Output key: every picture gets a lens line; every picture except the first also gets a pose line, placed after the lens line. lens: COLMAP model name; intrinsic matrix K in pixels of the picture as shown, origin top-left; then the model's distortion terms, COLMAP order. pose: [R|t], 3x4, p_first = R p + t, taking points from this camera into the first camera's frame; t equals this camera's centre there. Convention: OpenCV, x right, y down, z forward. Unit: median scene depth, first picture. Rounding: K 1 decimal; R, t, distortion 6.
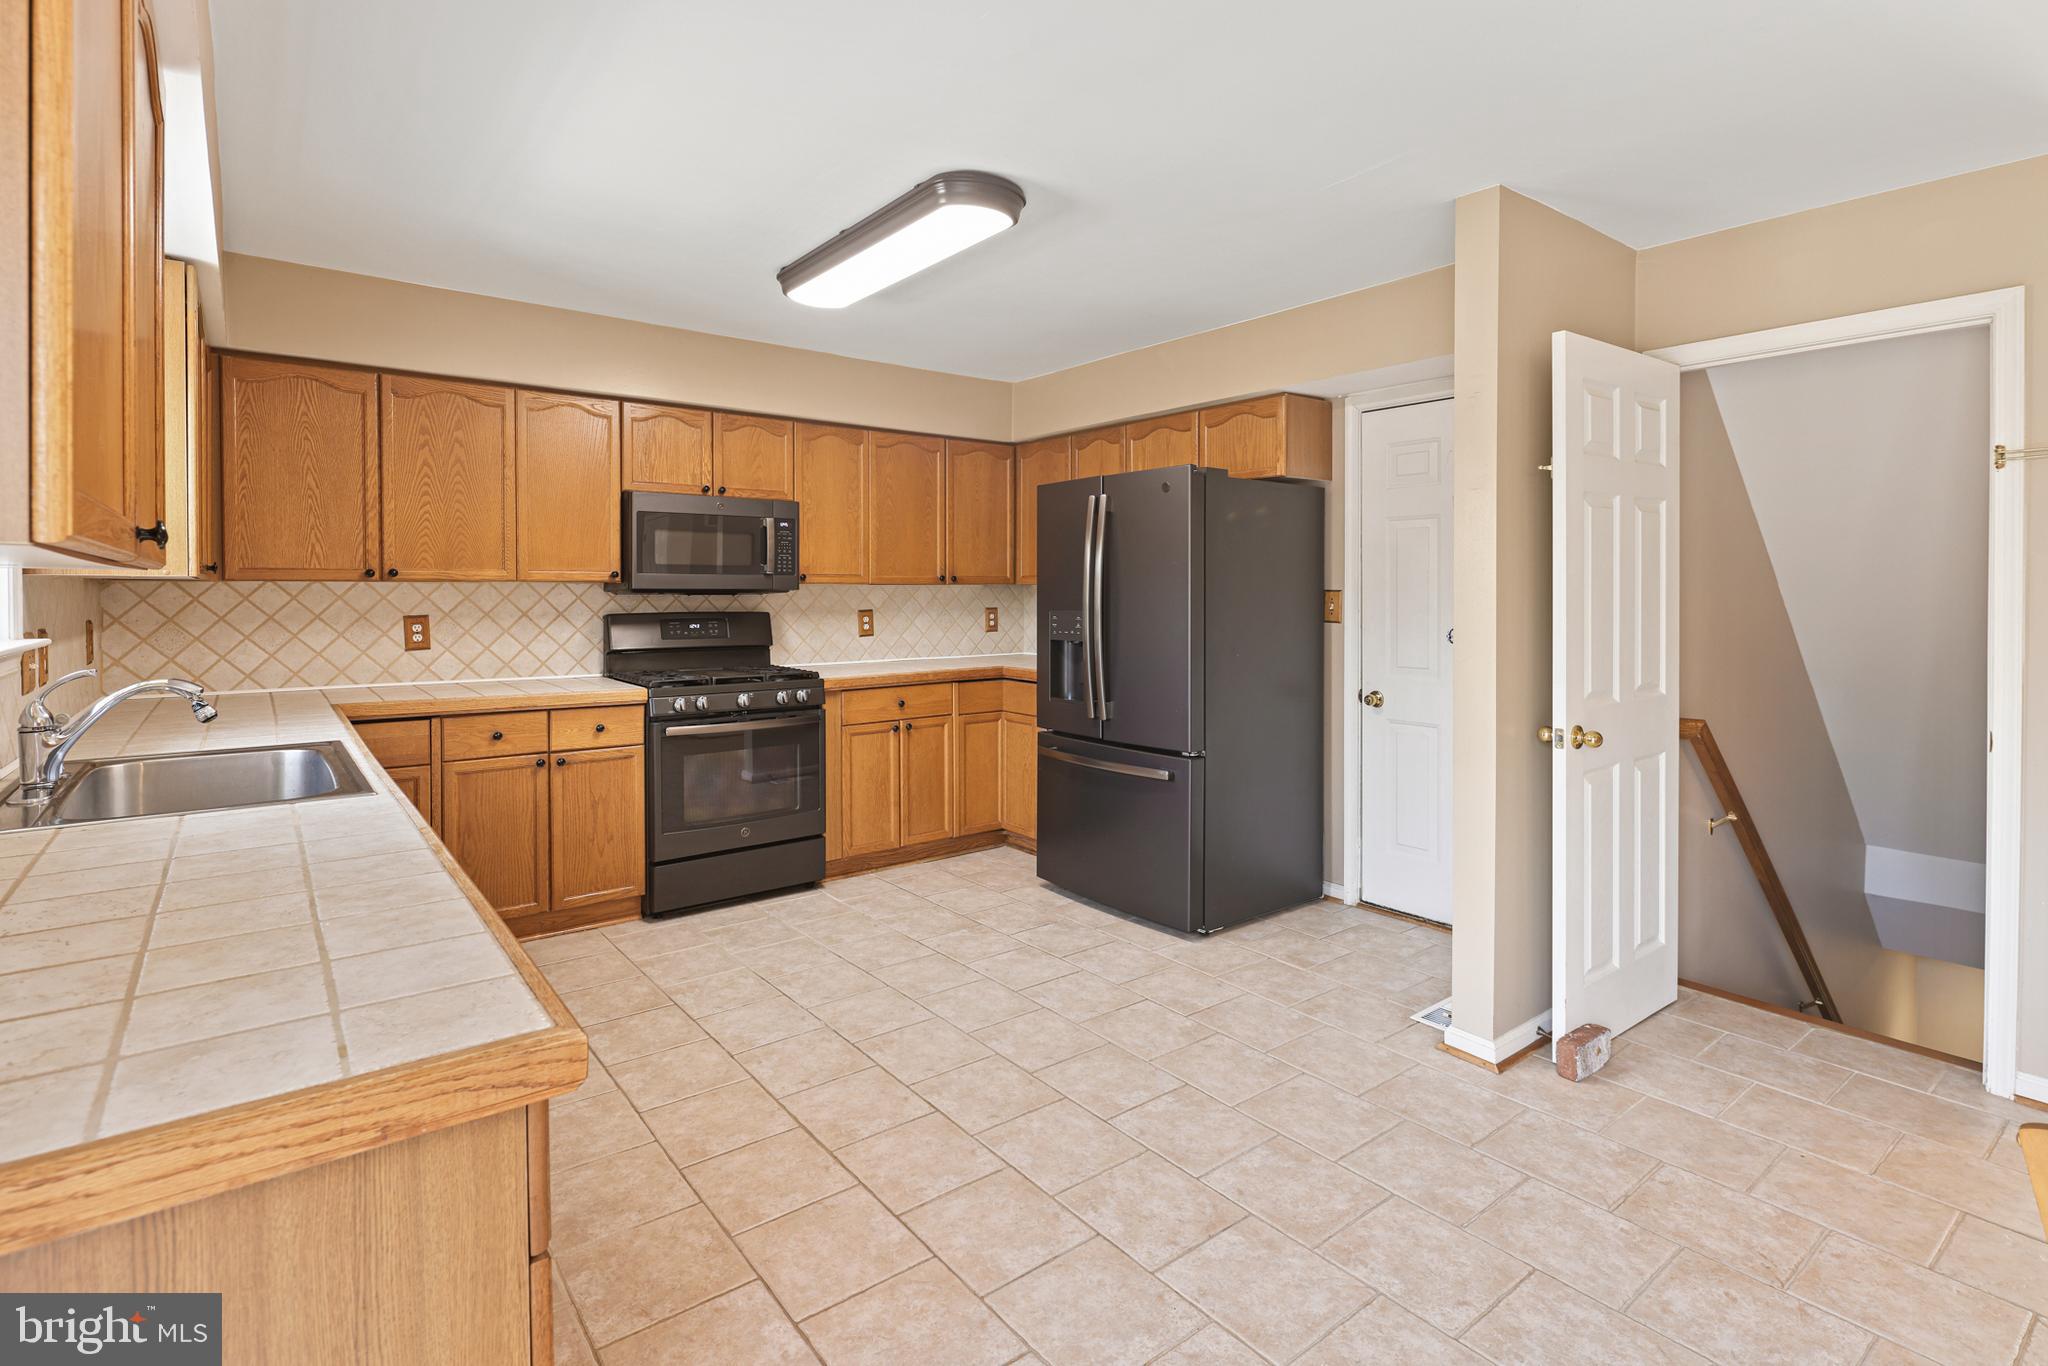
lens RADIAL K [[991.6, 0, 1027.7], [0, 991.6, 608.2], [0, 0, 1]] dist [0.003343, -0.000219]
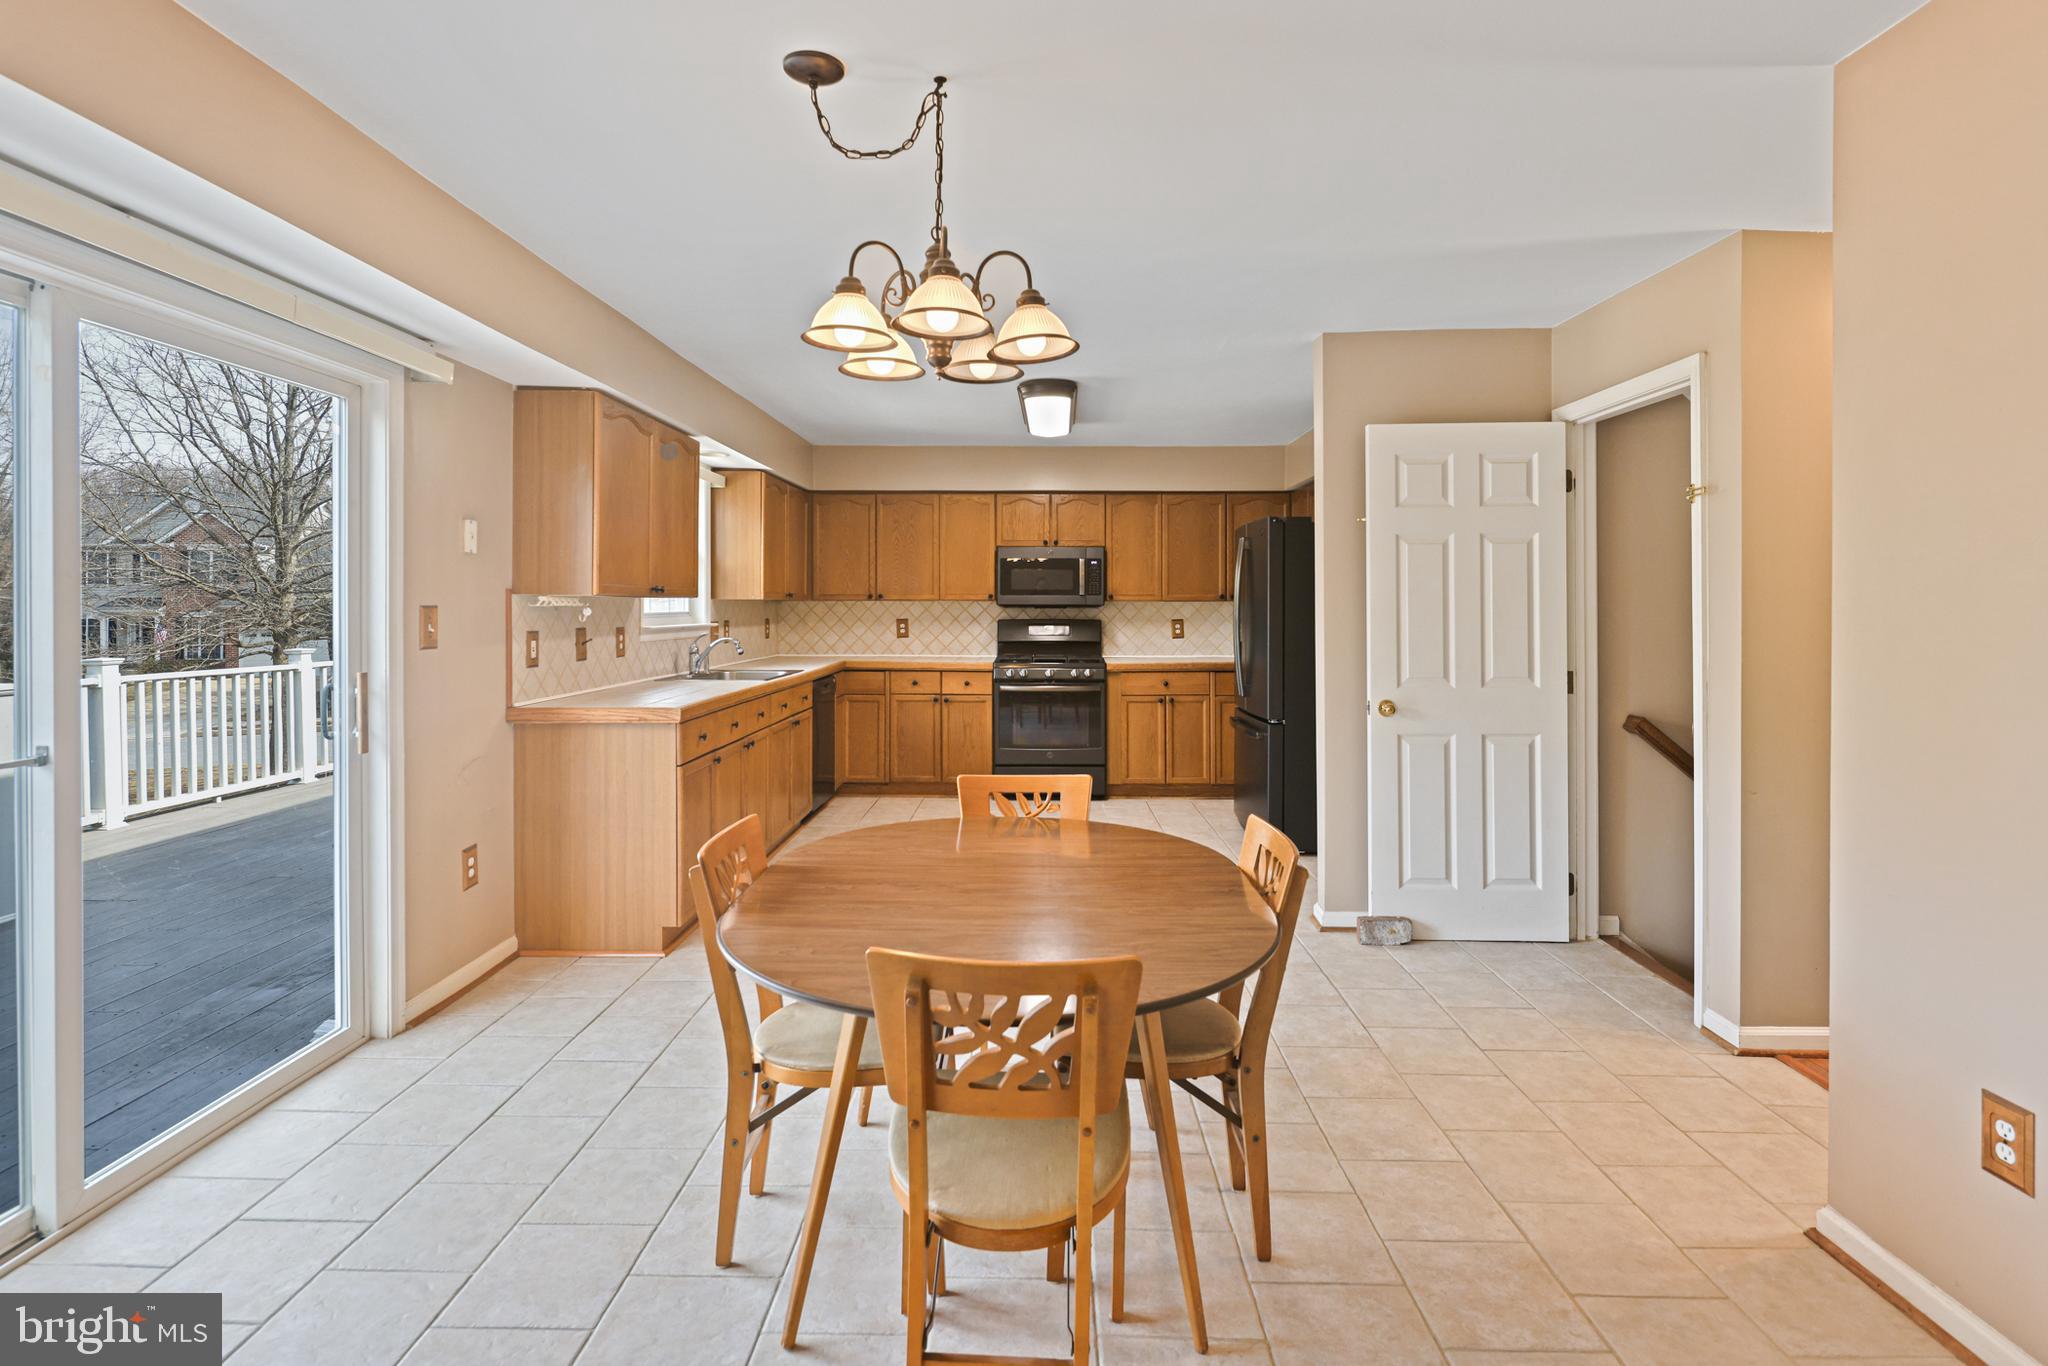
lens RADIAL K [[991.6, 0, 1027.7], [0, 991.6, 608.2], [0, 0, 1]] dist [0.003343, -0.000219]
pose [[0.779133, 0.001718, -0.626857, 0.722523], [-0.011947, 0.999855, -0.012109, 0.006990], [0.626745, 0.016923, 0.779041, -0.294195]]
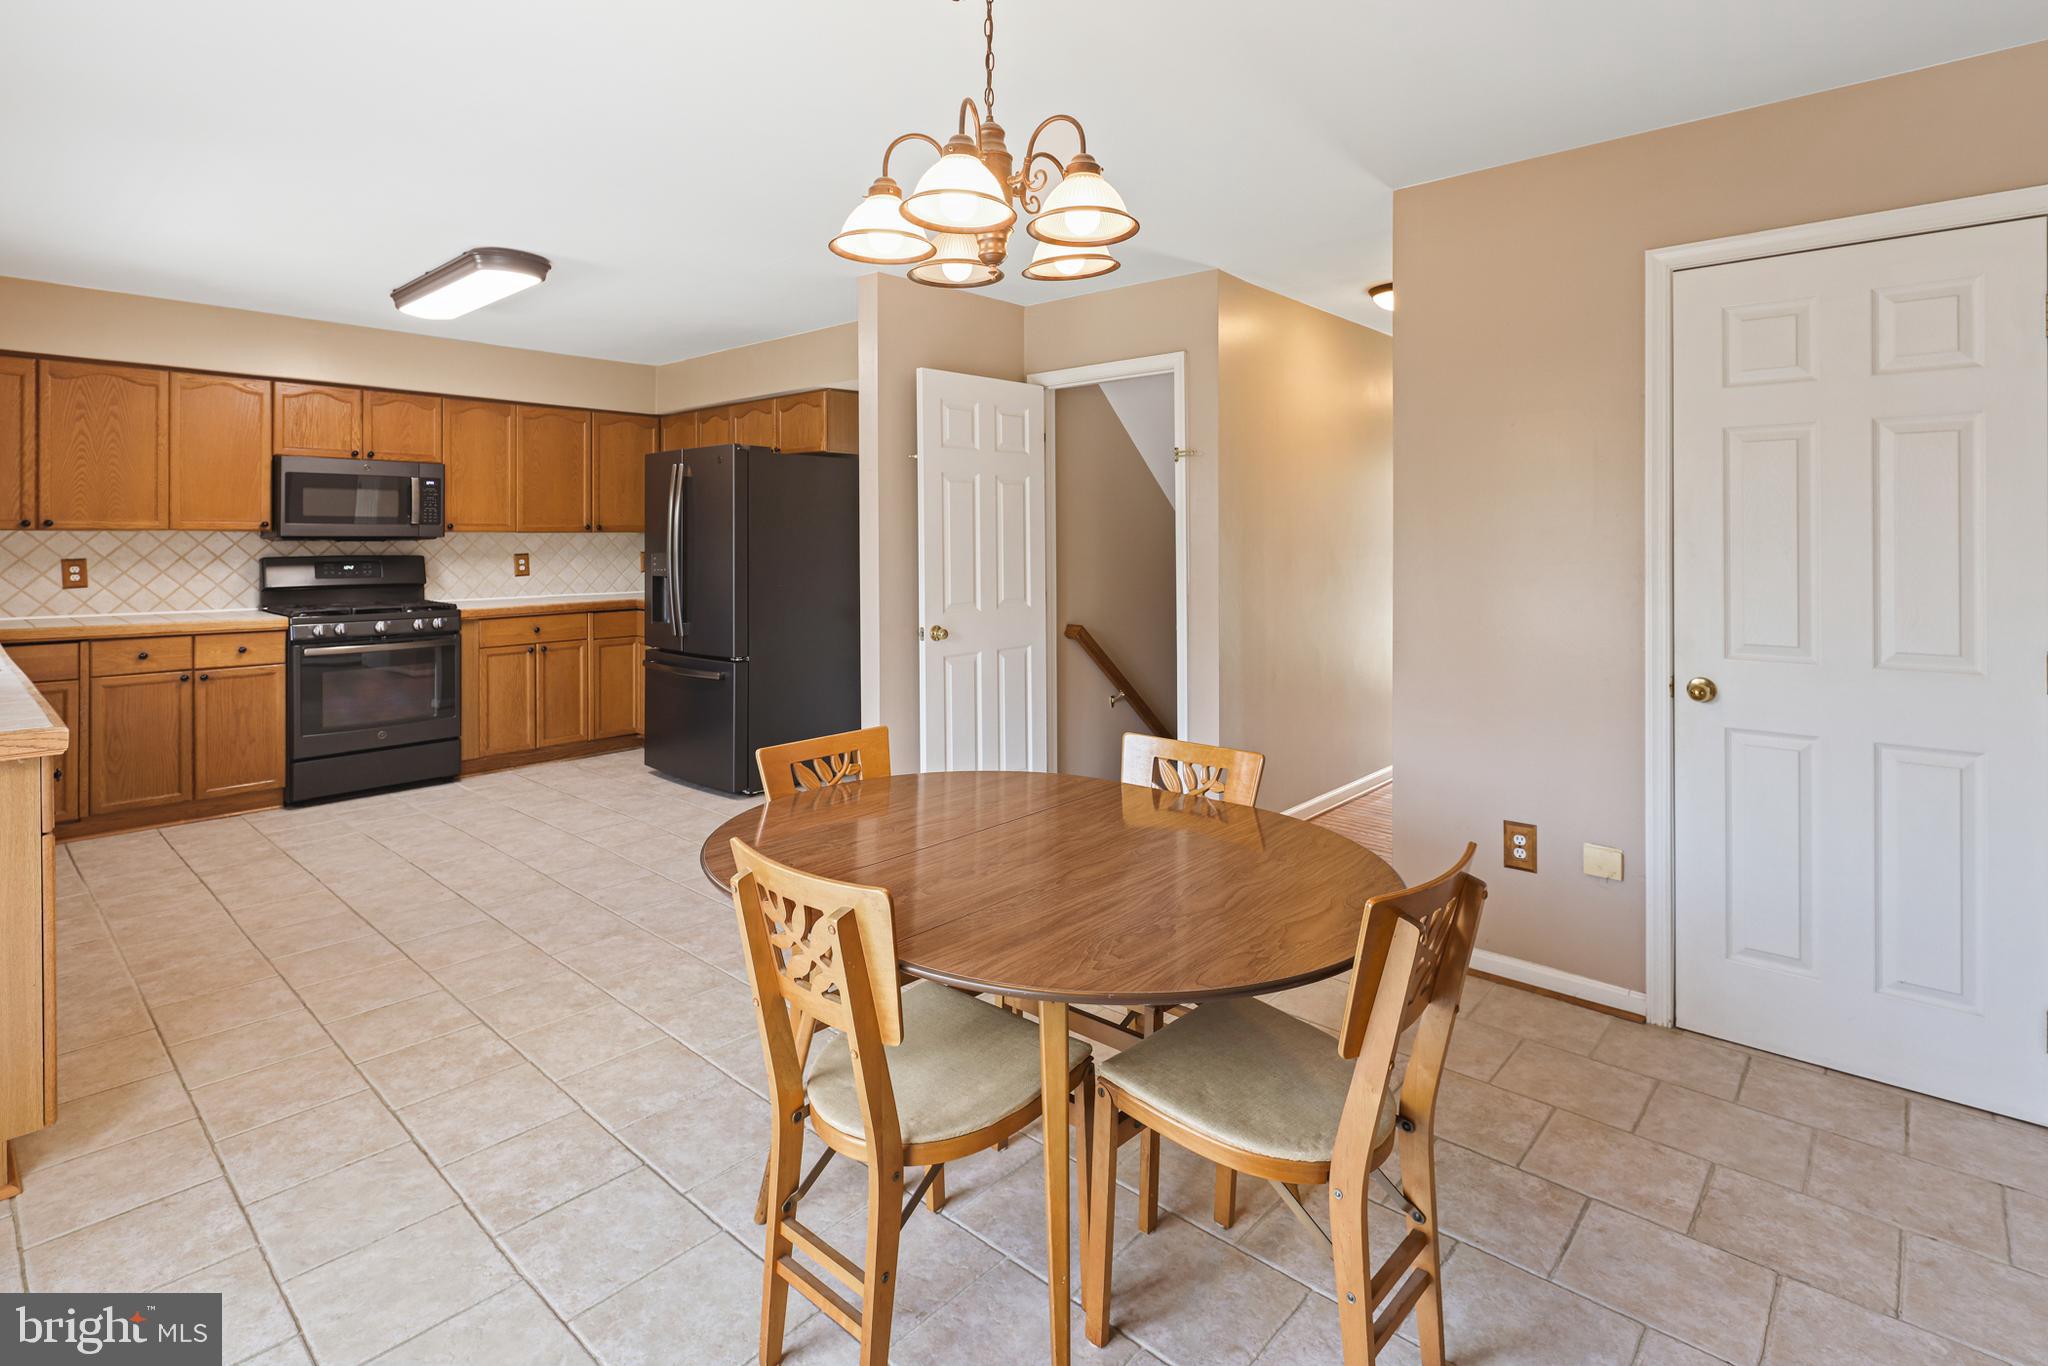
lens RADIAL K [[994.0, 0, 1028.9], [0, 994.0, 535.2], [0, 0, 1]] dist [0.000050, -0.001965]
pose [[0.984250, -0.000421, 0.176781, 0.293885], [0.003825, 0.999814, -0.018920, 0.005802], [-0.176740, 0.019298, 0.984068, -0.364004]]
